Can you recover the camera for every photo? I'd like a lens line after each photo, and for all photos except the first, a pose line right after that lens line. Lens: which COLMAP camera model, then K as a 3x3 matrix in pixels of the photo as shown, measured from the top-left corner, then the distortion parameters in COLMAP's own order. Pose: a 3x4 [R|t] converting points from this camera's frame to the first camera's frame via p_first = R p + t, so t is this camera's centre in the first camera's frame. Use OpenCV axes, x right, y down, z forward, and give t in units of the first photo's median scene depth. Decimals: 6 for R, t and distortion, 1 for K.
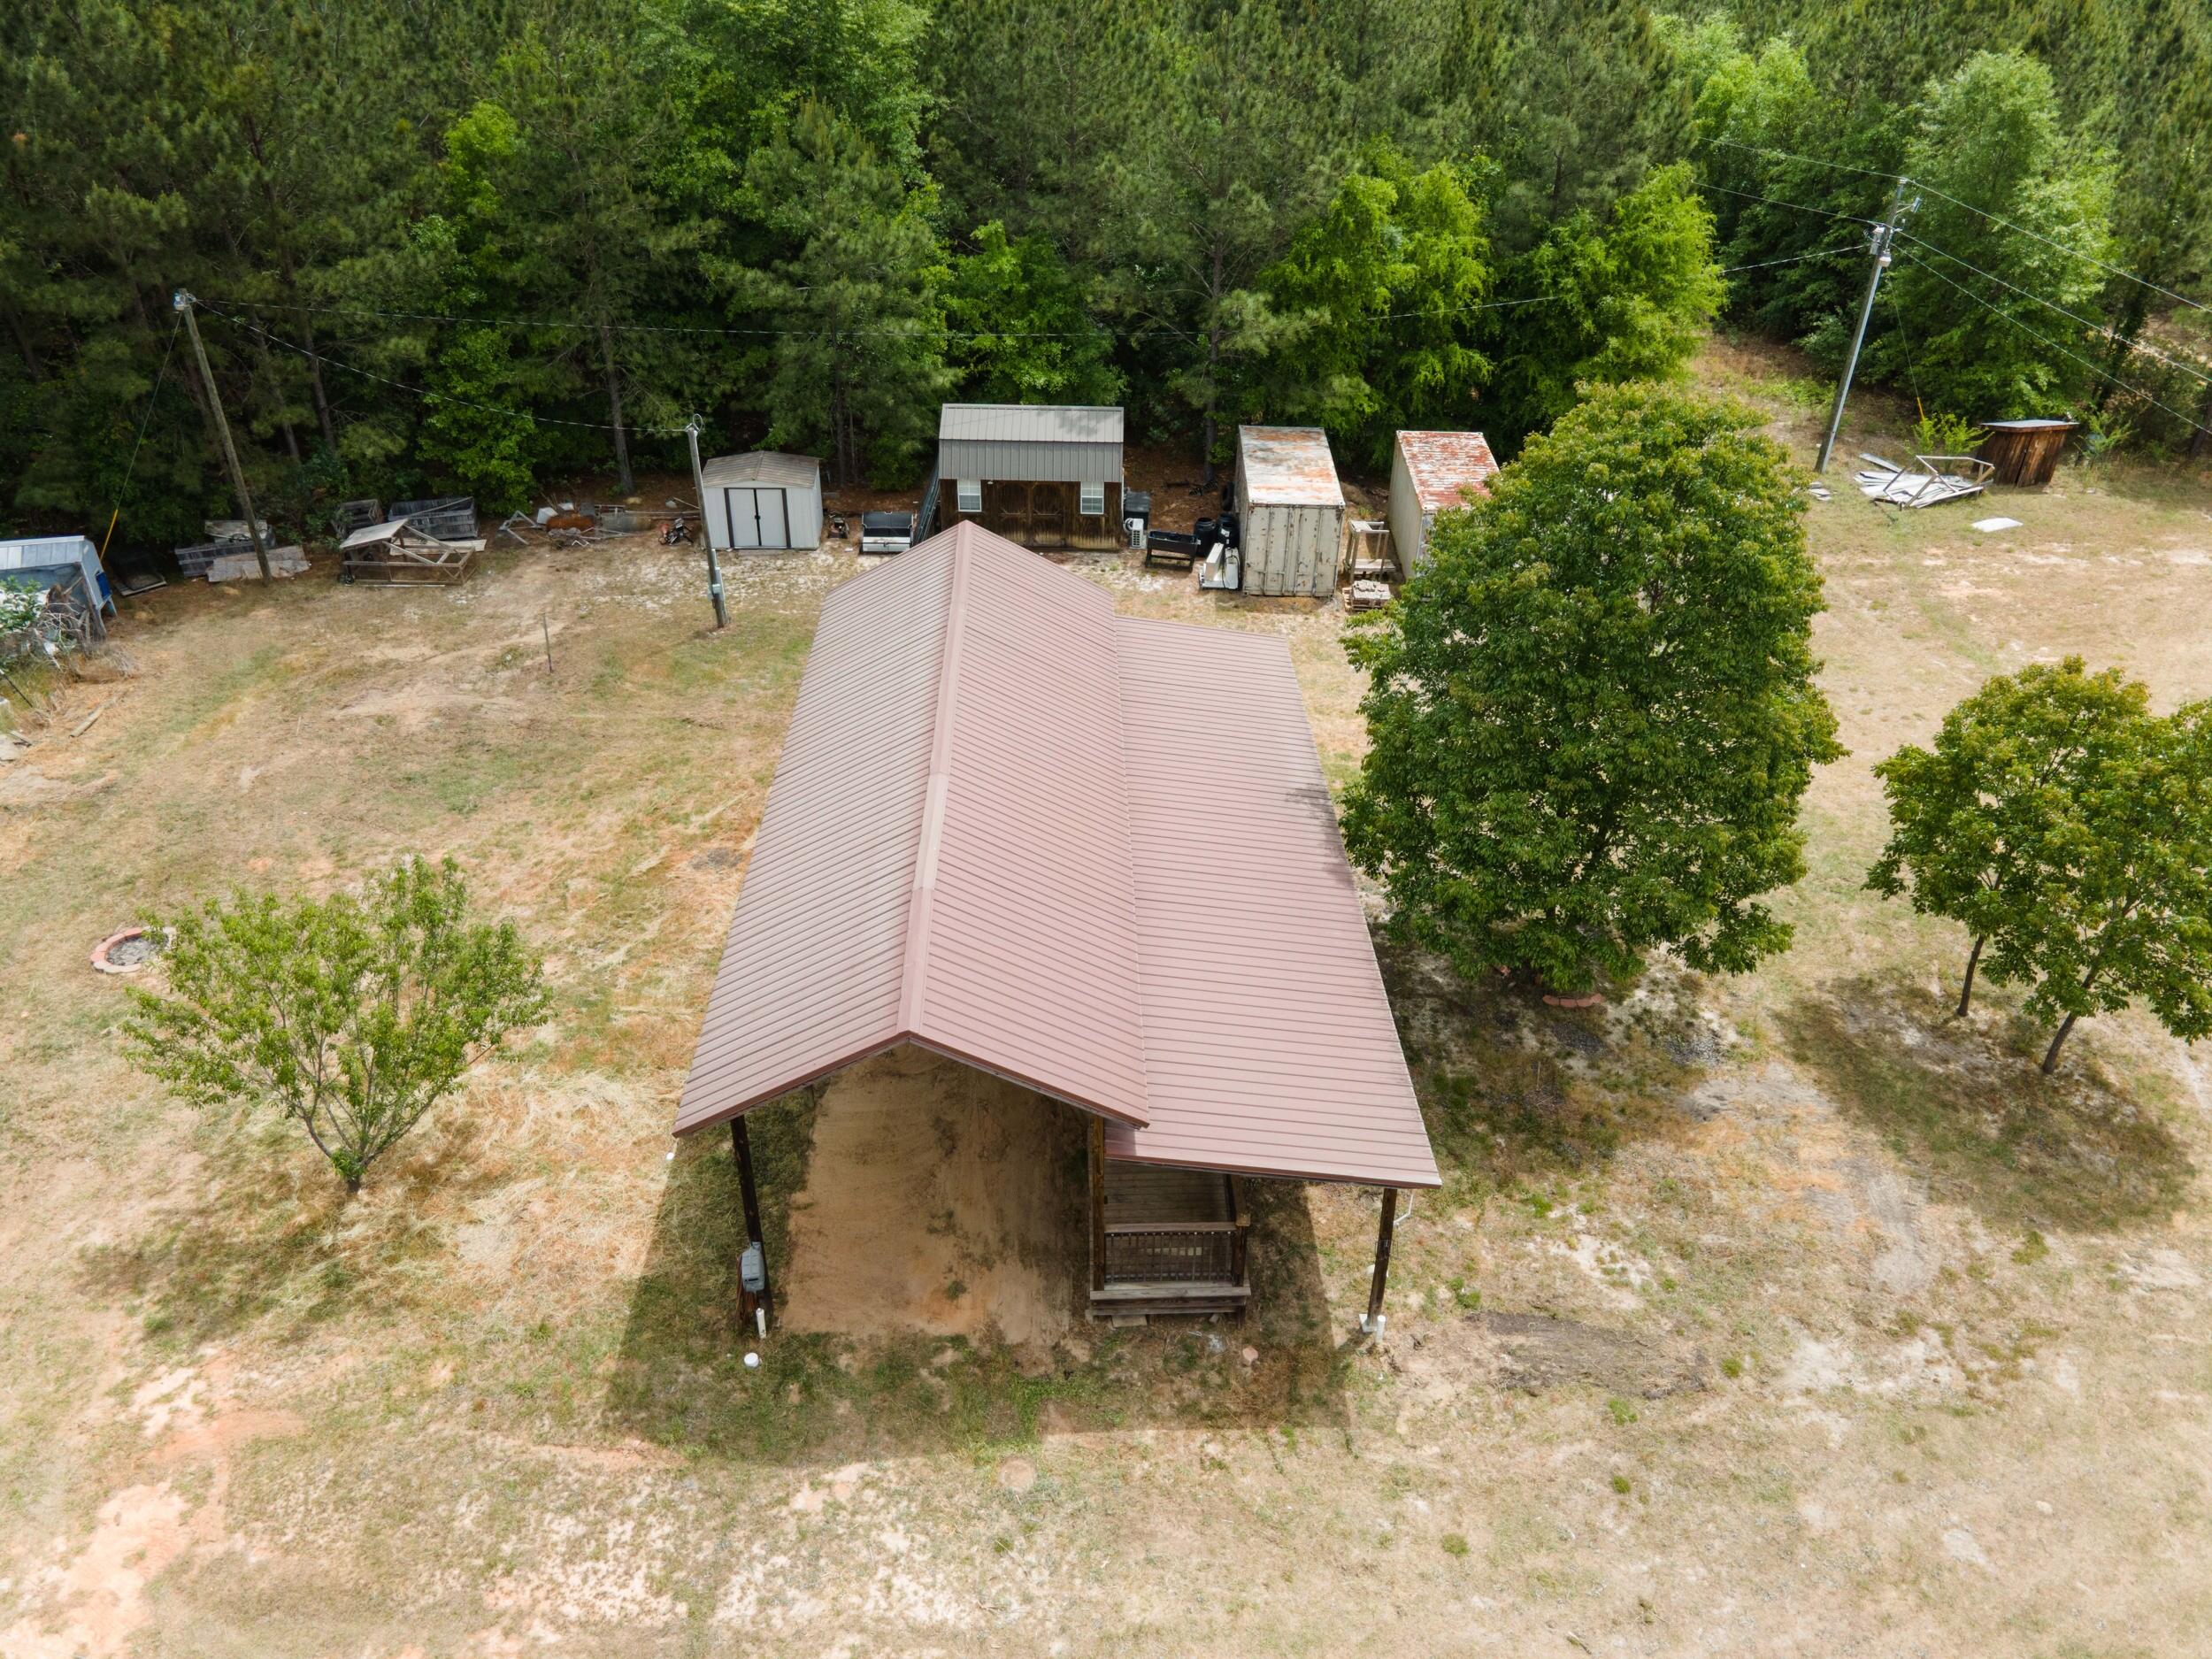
lens RADIAL K [[1634.6, 0, 1107.3], [0, 1634.6, 792.4], [0, 0, 1]] dist [0.034413, 0.001520]
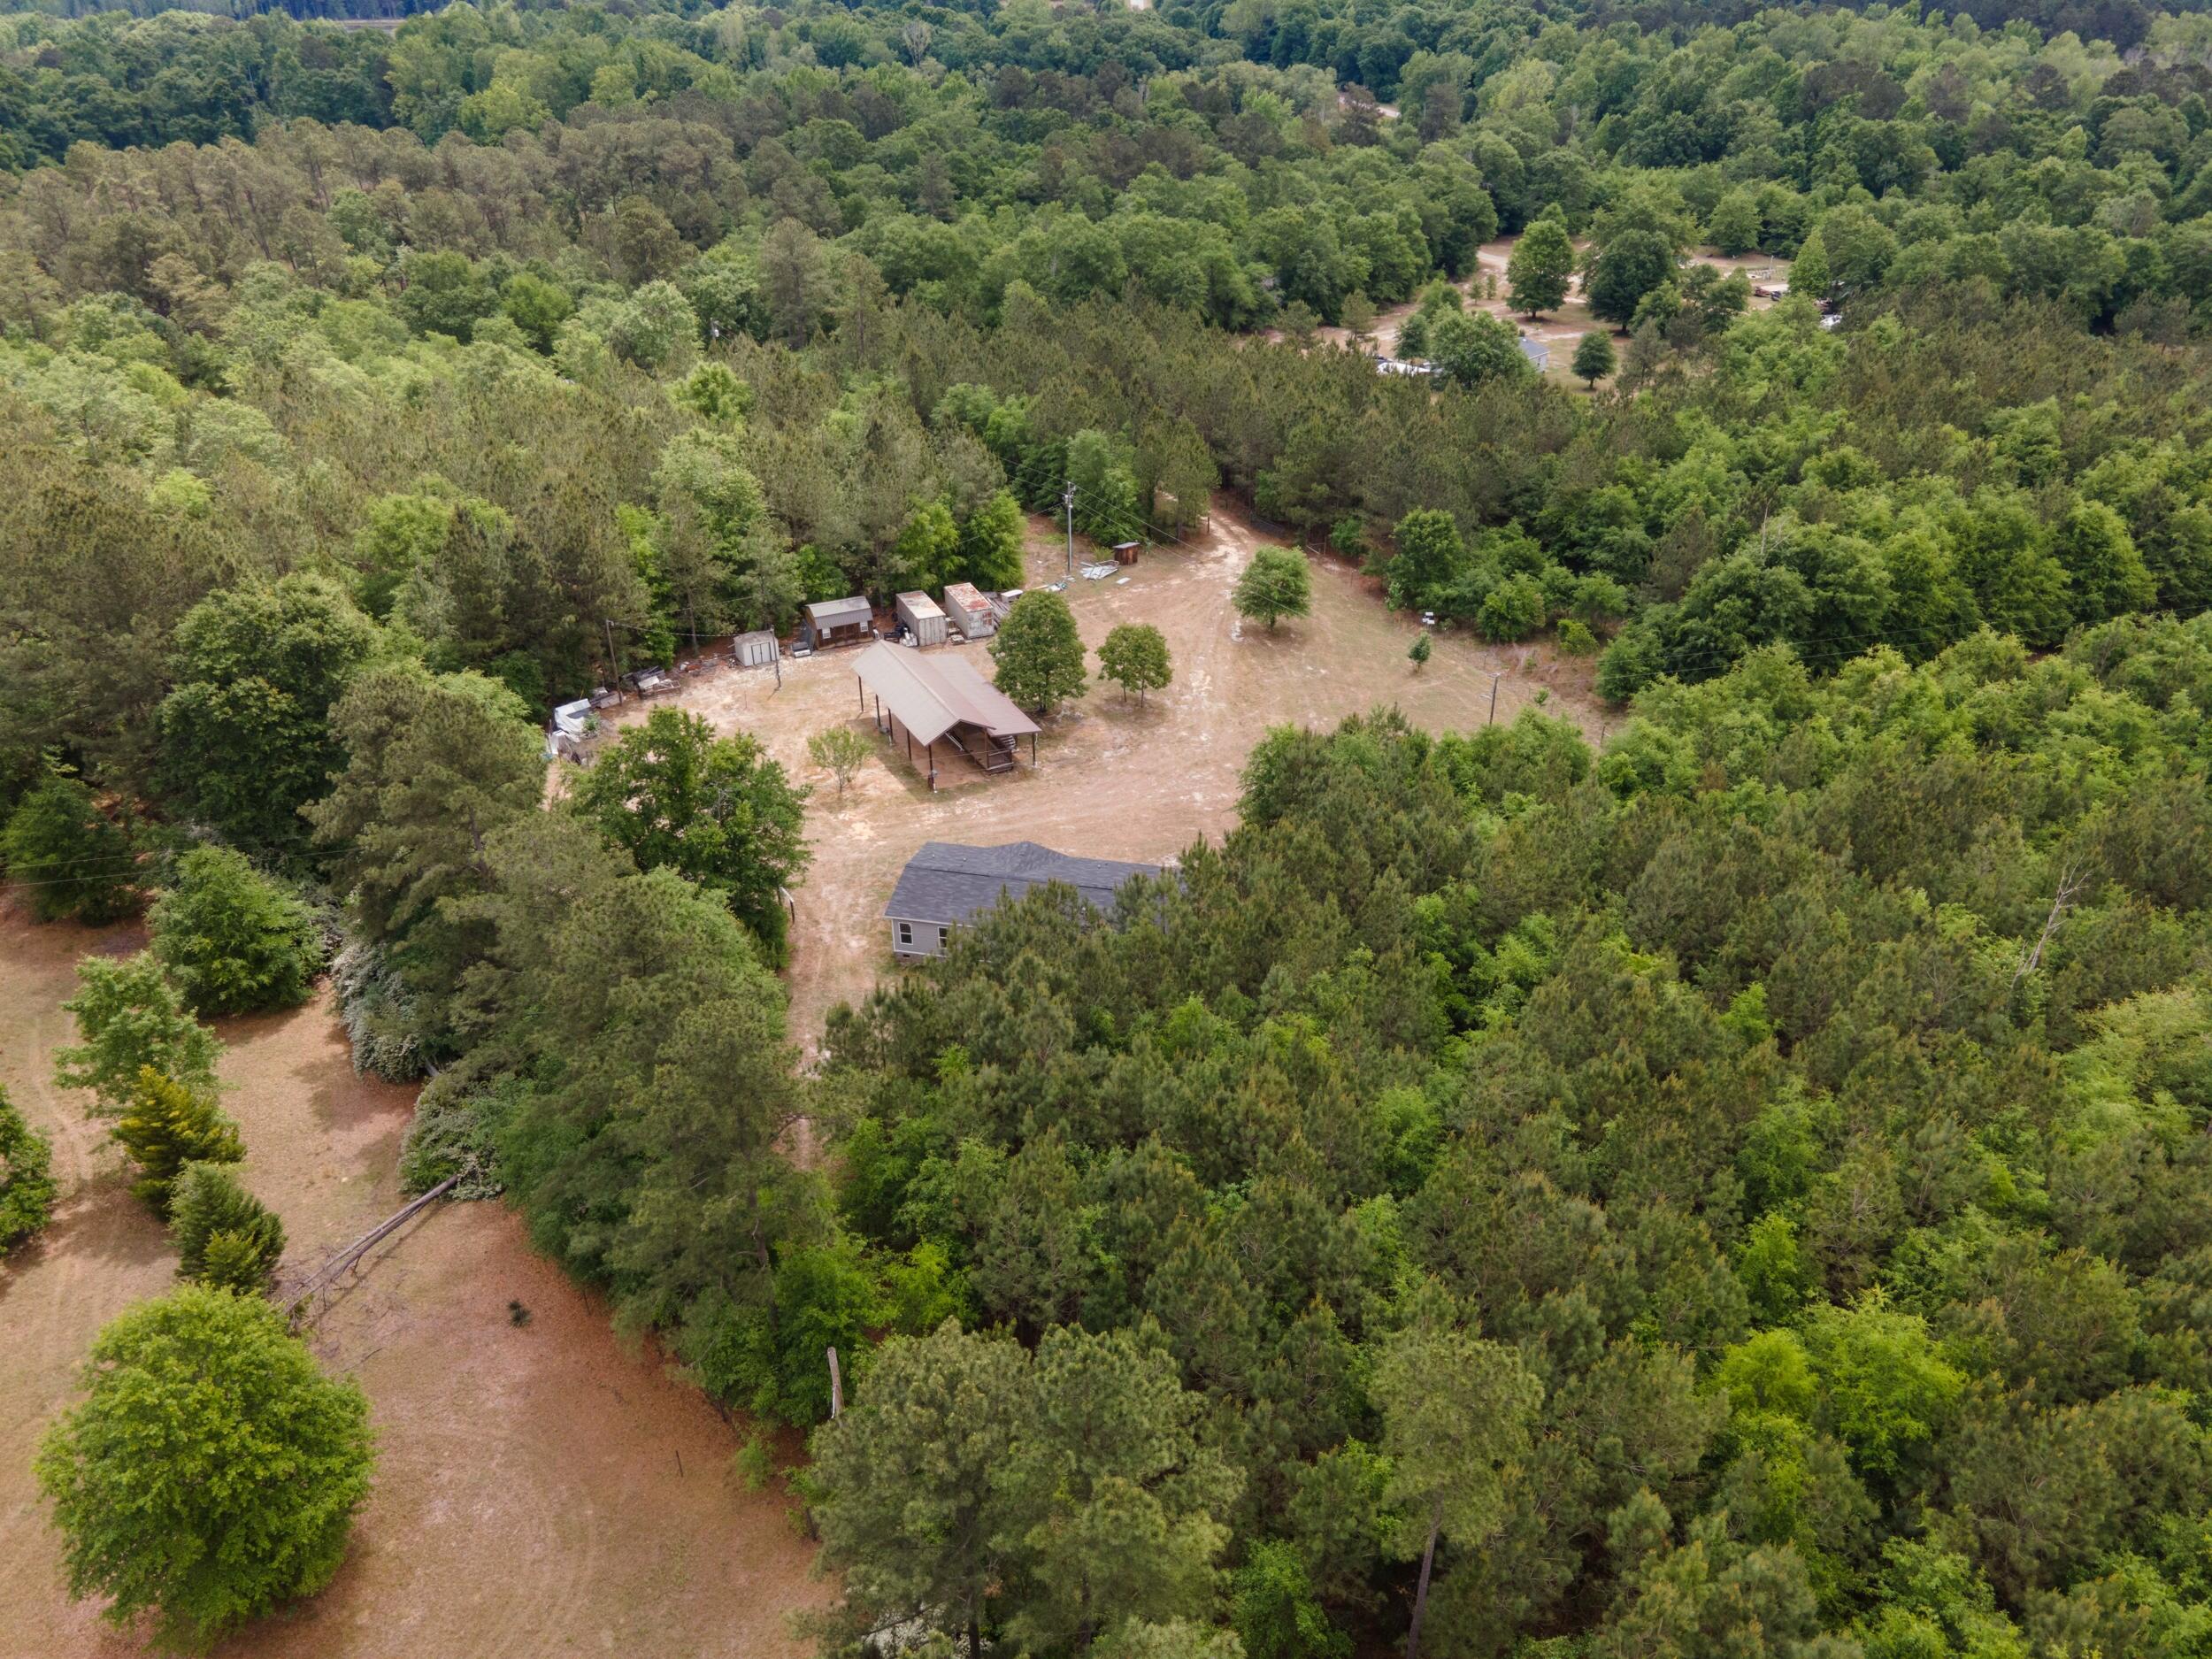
lens RADIAL K [[1634.6, 0, 1107.3], [0, 1634.6, 792.4], [0, 0, 1]] dist [0.034413, 0.001520]
pose [[0.896932, -0.227035, 0.379431, -0.852543], [0.237783, 0.971133, 0.018992, 0.182138], [-0.372789, 0.073188, 0.925025, -2.057935]]
